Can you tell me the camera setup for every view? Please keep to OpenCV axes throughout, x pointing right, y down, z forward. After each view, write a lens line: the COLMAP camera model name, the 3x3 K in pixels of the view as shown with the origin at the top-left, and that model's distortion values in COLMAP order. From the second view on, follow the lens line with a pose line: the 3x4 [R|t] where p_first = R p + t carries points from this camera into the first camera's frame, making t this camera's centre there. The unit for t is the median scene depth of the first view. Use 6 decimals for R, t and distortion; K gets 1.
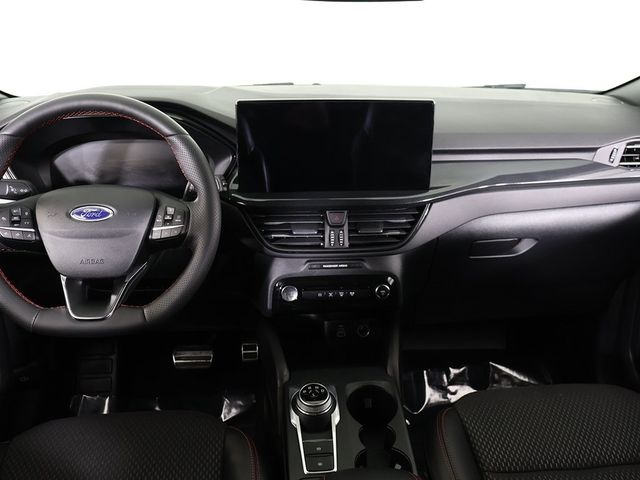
lens RADIAL K [[609.0, 0, 320.0], [0, 609.0, 240.0], [0, 0, 1]] dist [-0.000920, 0.003223]
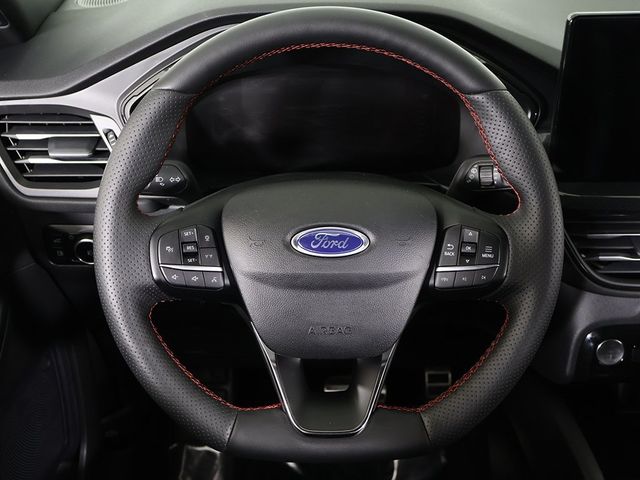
lens RADIAL K [[818.3, 0, 320.0], [0, 818.3, 240.0], [0, 0, 1]] dist [-0.007805, -0.010504]
pose [[0.998357, 0.021166, -0.053252, -0.339907], [-0.013791, 0.990718, 0.135230, -0.139870], [0.055620, -0.134273, 0.989382, 0.283294]]
